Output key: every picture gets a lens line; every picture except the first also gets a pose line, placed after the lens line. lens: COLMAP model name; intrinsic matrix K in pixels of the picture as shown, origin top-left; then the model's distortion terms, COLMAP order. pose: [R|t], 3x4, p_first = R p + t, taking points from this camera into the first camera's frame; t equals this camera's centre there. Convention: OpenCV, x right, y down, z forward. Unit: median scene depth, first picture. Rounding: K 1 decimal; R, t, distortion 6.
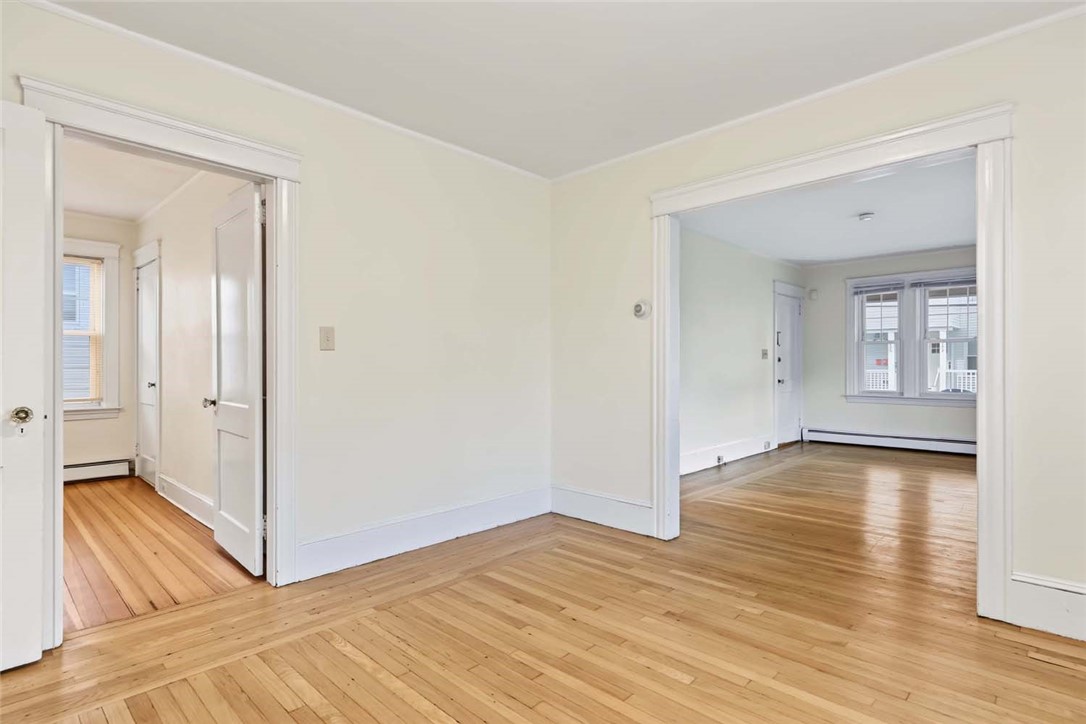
lens RADIAL K [[555.1, 0, 543.0], [0, 555.1, 362.0], [0, 0, 1]] dist [0.001216, -0.000139]
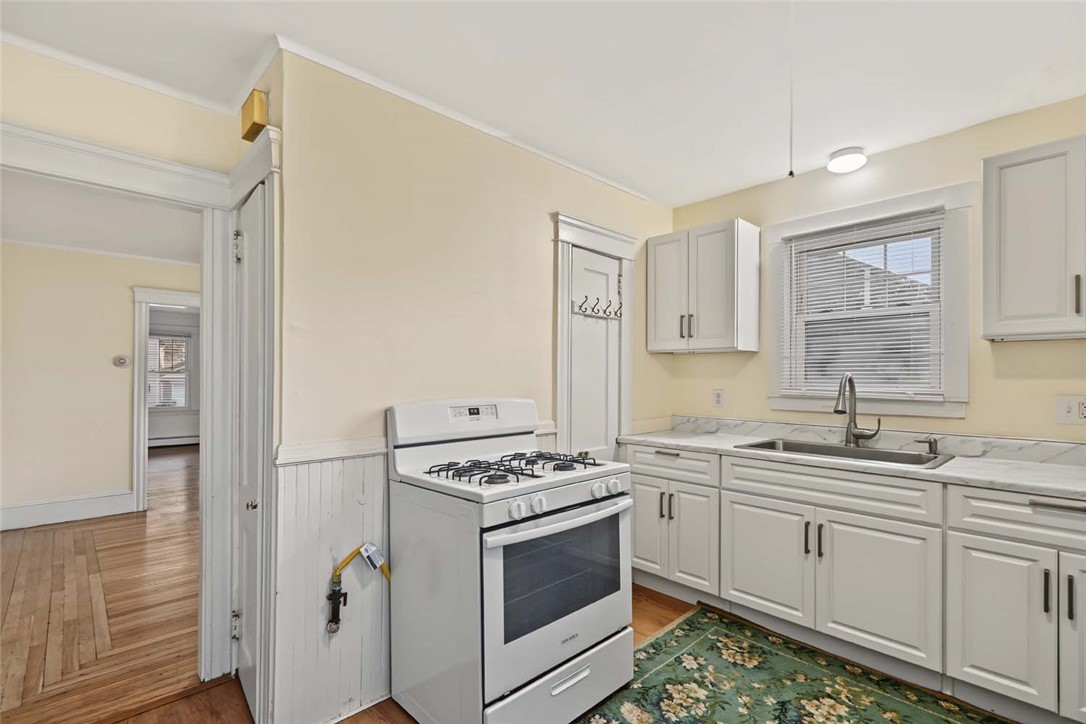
lens RADIAL K [[496.5, 0, 538.2], [0, 496.5, 379.2], [0, 0, 1]] dist [0.008330, -0.000129]
pose [[0.050750, 0.003774, 0.998704, -1.062054], [-0.013274, 0.999907, -0.003104, -0.057829], [-0.998623, -0.013099, 0.050795, -0.166939]]
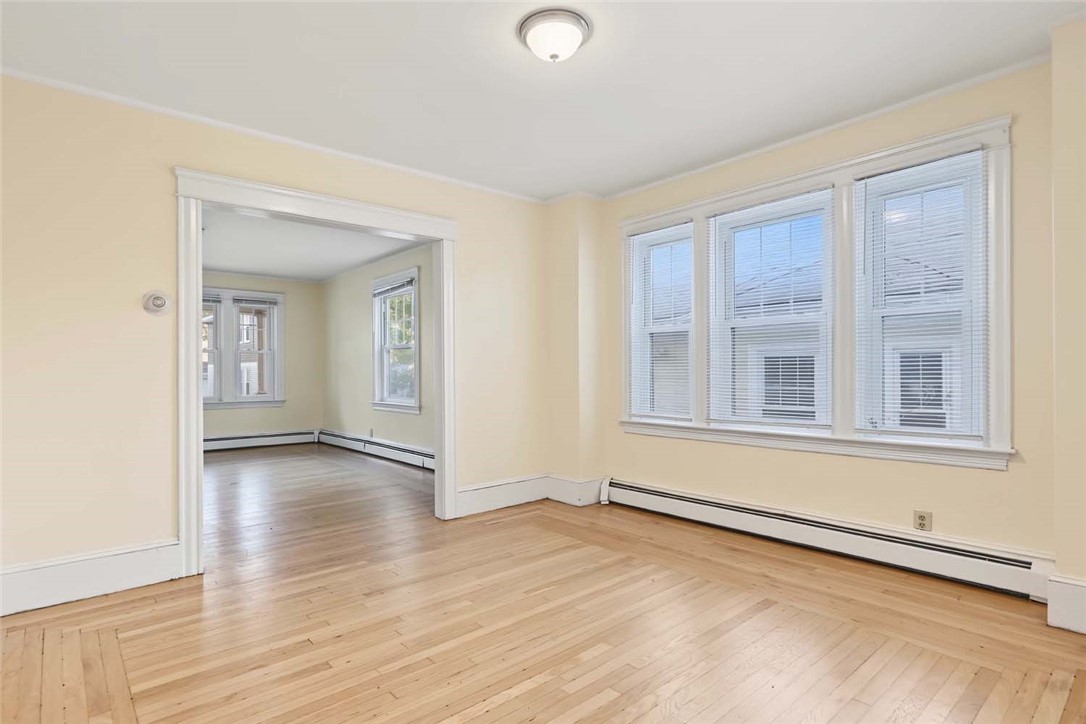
lens RADIAL K [[555.5, 0, 540.2], [0, 555.5, 369.0], [0, 0, 1]] dist [0.002263, 0.000770]
pose [[0.090332, 0.004180, 0.995903, -0.561184], [-0.000687, 0.999991, -0.004135, 0.002992], [-0.995911, -0.000311, 0.090334, 0.364256]]
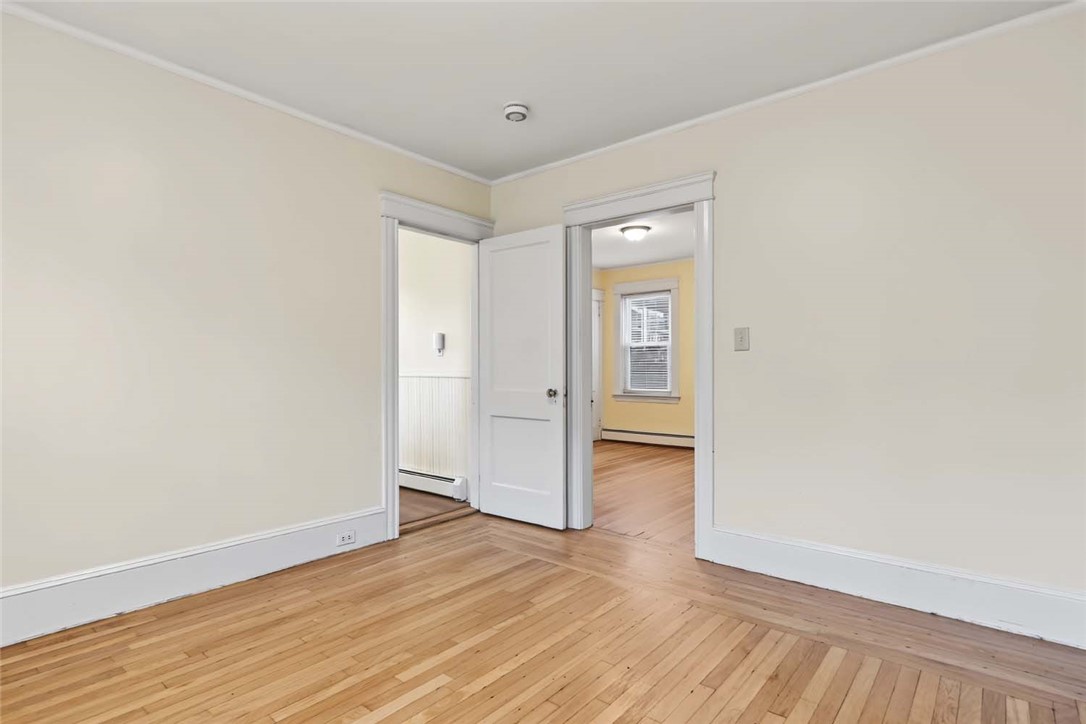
lens RADIAL K [[555.5, 0, 540.2], [0, 555.5, 369.0], [0, 0, 1]] dist [0.002263, 0.000770]
pose [[0.064304, 0.004170, -0.997922, 0.477097], [0.008982, 0.999948, 0.004757, 0.003223], [0.997890, -0.009269, 0.064263, 0.443114]]
